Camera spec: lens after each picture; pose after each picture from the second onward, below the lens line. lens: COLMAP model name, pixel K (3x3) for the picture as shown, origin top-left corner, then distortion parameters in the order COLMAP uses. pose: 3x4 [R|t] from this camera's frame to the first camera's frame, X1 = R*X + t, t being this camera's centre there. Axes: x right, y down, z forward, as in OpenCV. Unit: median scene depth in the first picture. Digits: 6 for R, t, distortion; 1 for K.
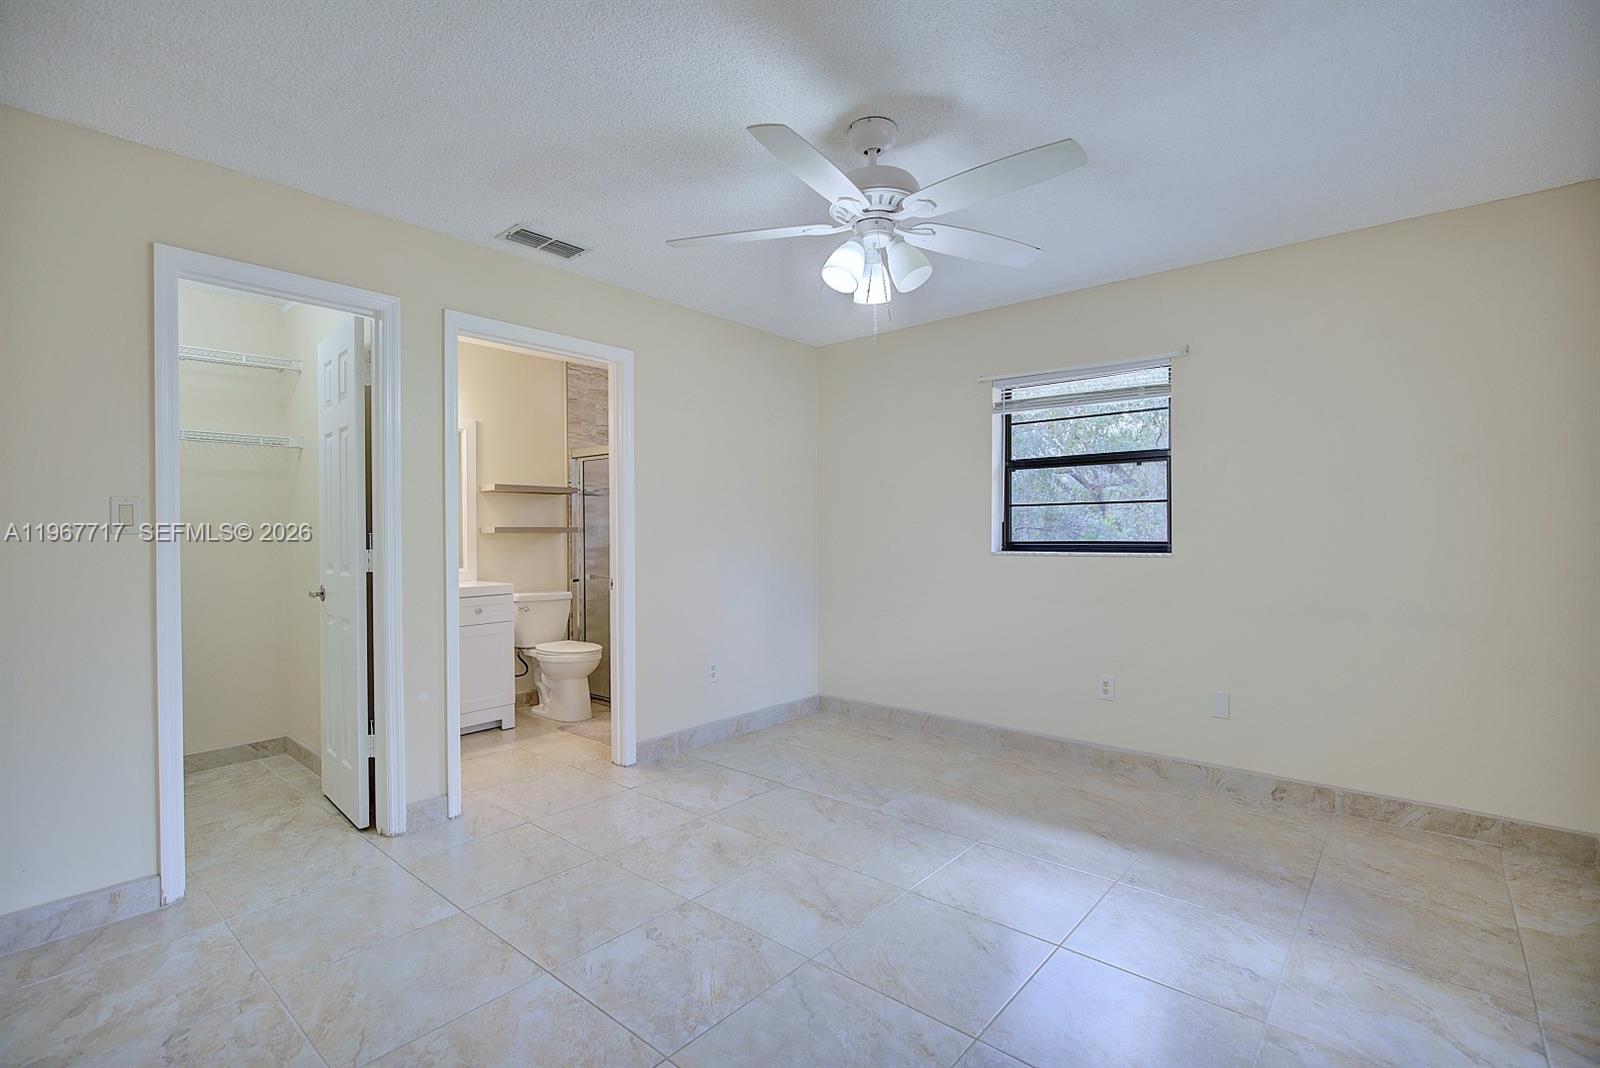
lens RADIAL K [[746.6, 0, 799.9], [0, 746.6, 532.3], [0, 0, 1]] dist [-0.001407, 0.000185]
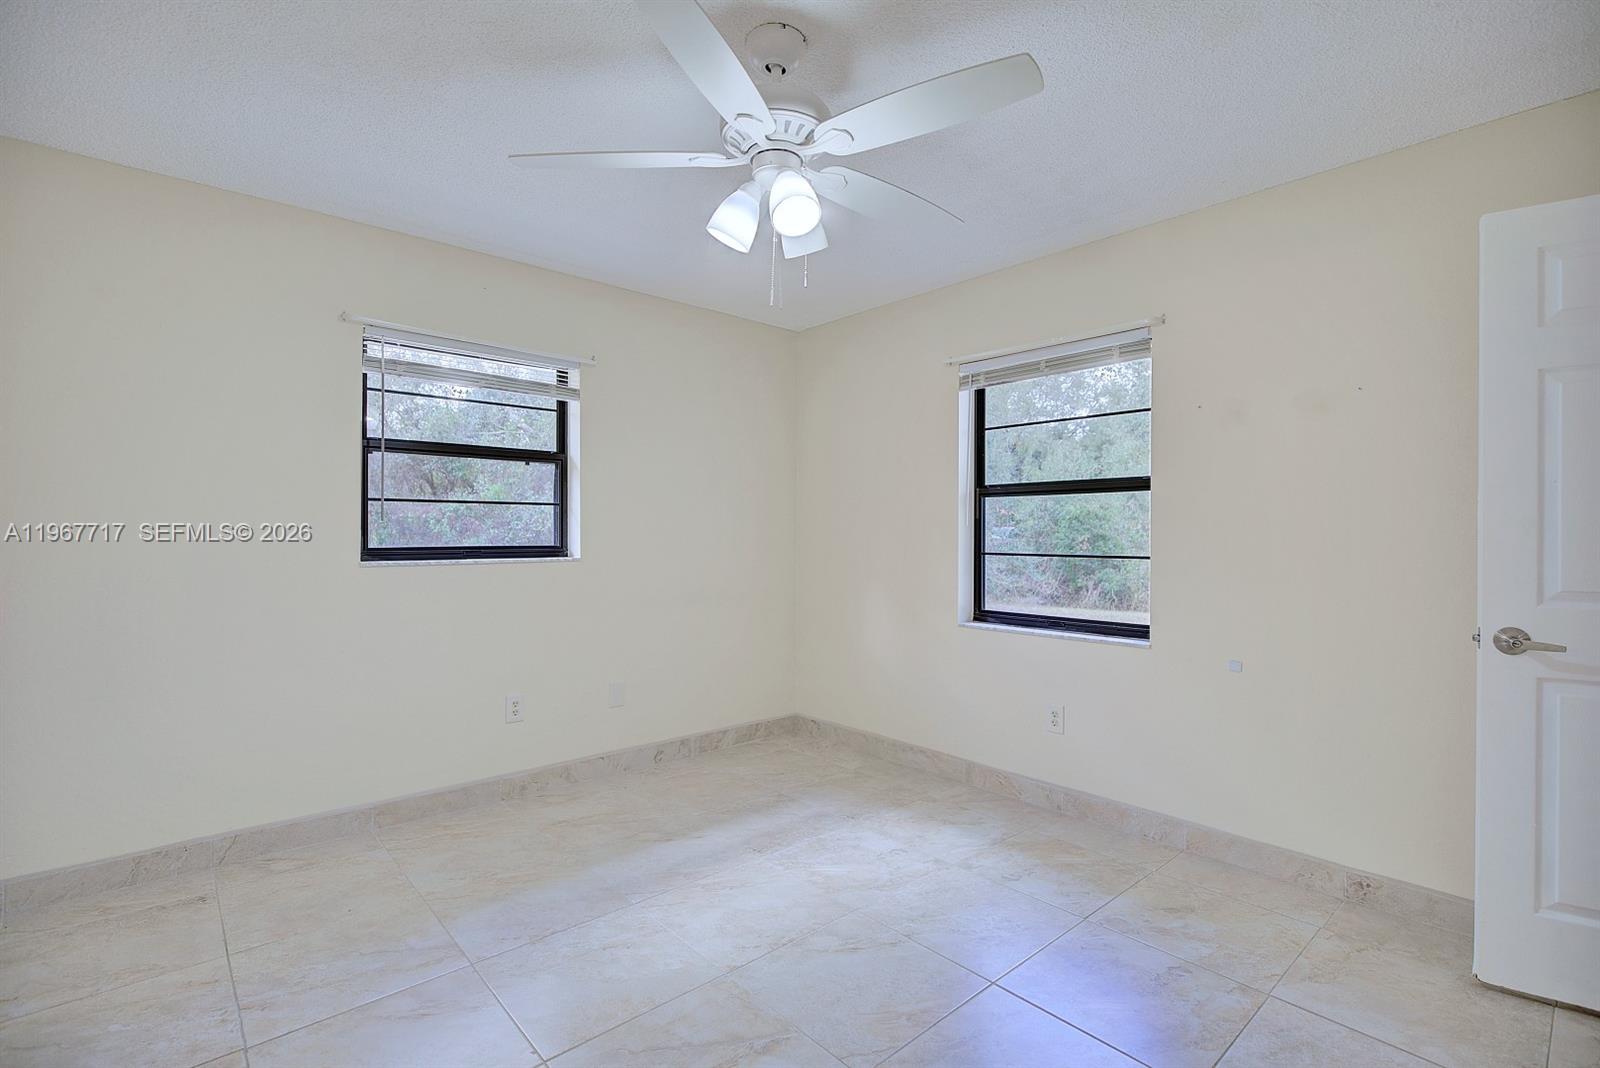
lens RADIAL K [[746.6, 0, 795.2], [0, 746.6, 543.2], [0, 0, 1]] dist [-0.001407, 0.000185]
pose [[0.129791, -0.010245, 0.991488, -0.497710], [-0.000051, 0.999947, 0.010339, -0.001338], [-0.991541, -0.001392, 0.129783, 0.621695]]
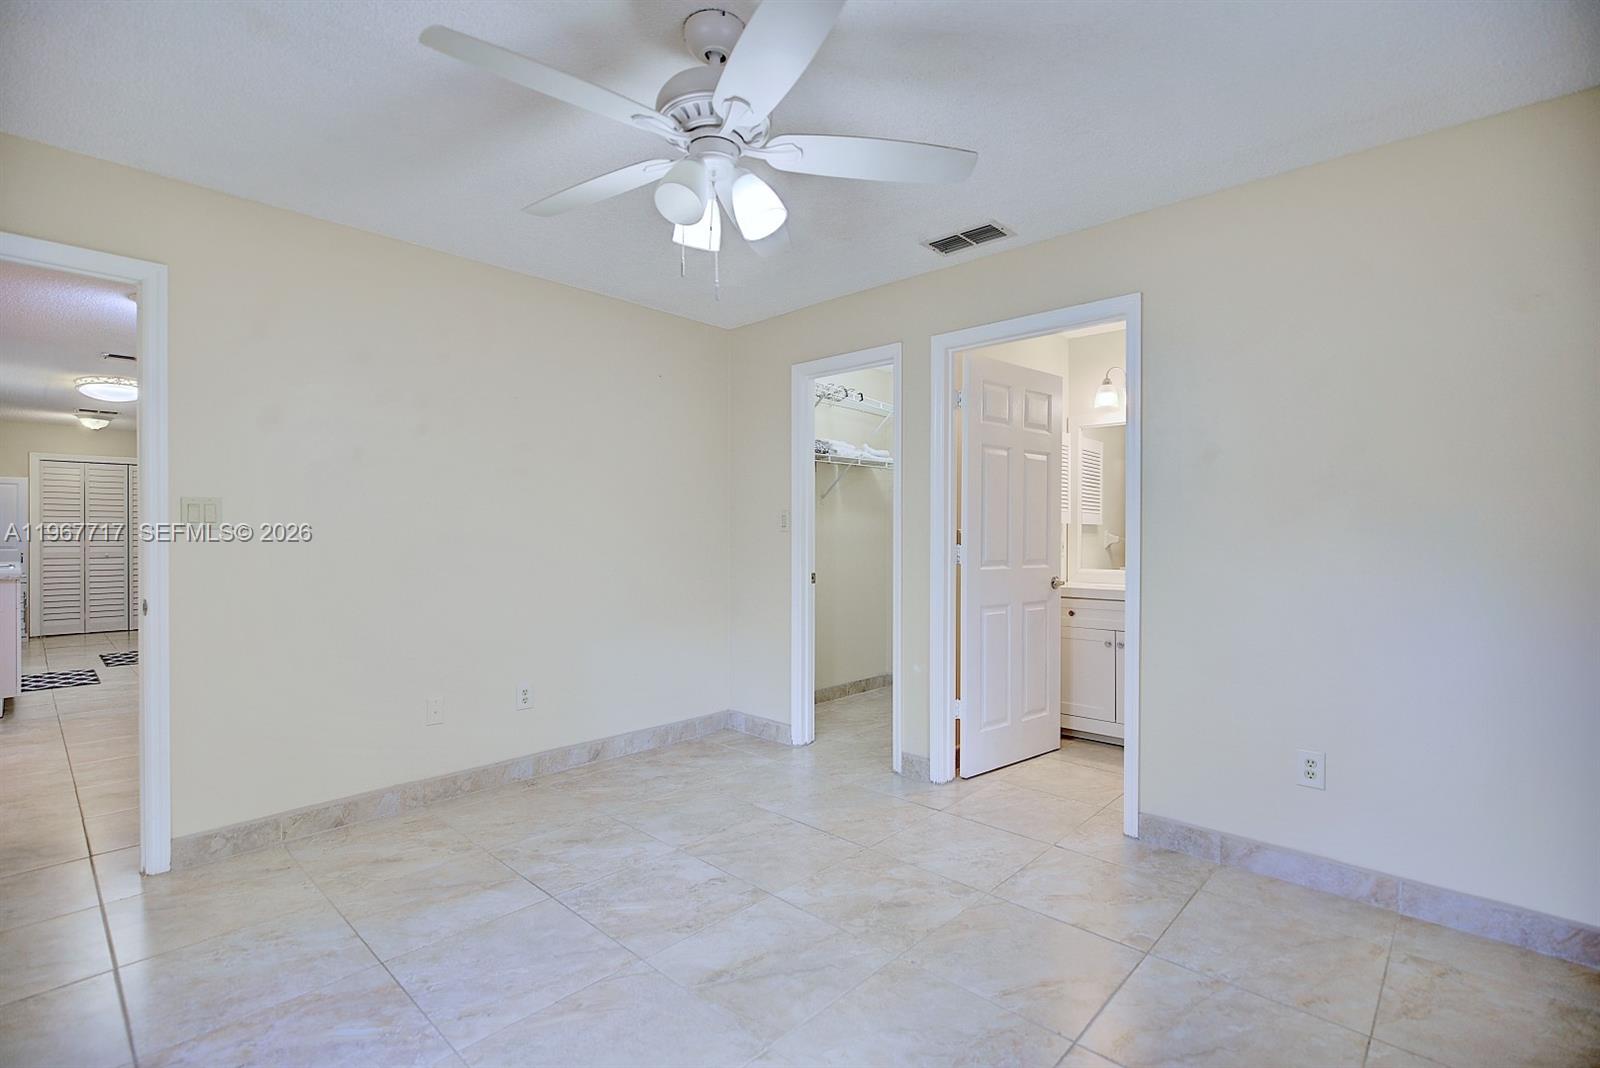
lens RADIAL K [[746.6, 0, 807.9], [0, 746.6, 530.3], [0, 0, 1]] dist [-0.001407, 0.000185]
pose [[-0.062864, -0.000790, -0.998022, 0.639363], [-0.001998, 0.999998, -0.000666, -0.000084], [0.998020, 0.001952, -0.062865, 0.825397]]
